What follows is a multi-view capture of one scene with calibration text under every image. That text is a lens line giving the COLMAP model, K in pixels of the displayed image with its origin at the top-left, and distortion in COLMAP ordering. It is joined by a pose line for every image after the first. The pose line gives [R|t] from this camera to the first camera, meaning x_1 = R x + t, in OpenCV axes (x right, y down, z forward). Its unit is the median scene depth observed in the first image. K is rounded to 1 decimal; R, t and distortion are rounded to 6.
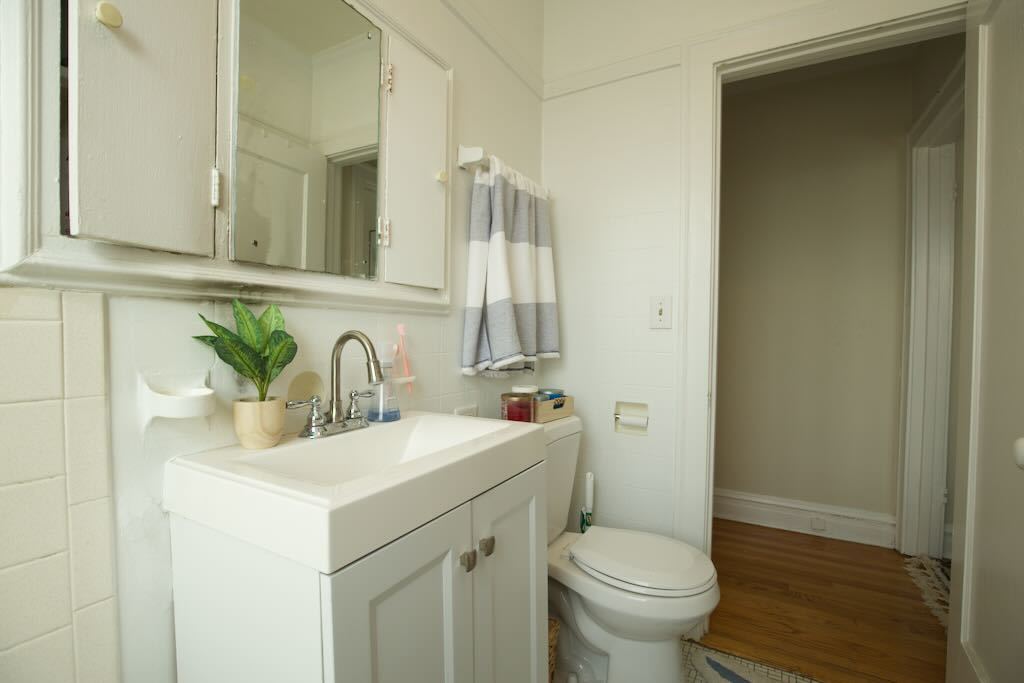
lens RADIAL K [[468.6, 0, 513.2], [0, 468.6, 346.0], [0, 0, 1]] dist [-0.037852, 0.007563]
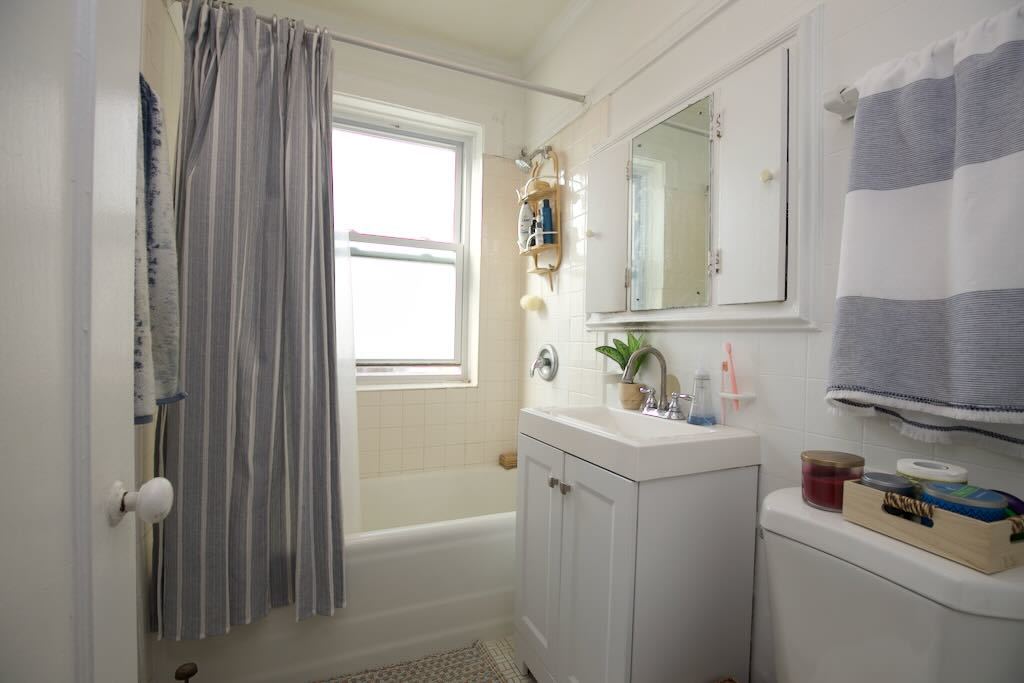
lens RADIAL K [[468.6, 0, 513.2], [0, 468.6, 346.0], [0, 0, 1]] dist [-0.037852, 0.007563]
pose [[-0.581711, -0.015226, -0.813253, 1.001625], [-0.050791, 0.998554, 0.017635, -0.036456], [0.811809, 0.051564, -0.581643, 1.369795]]
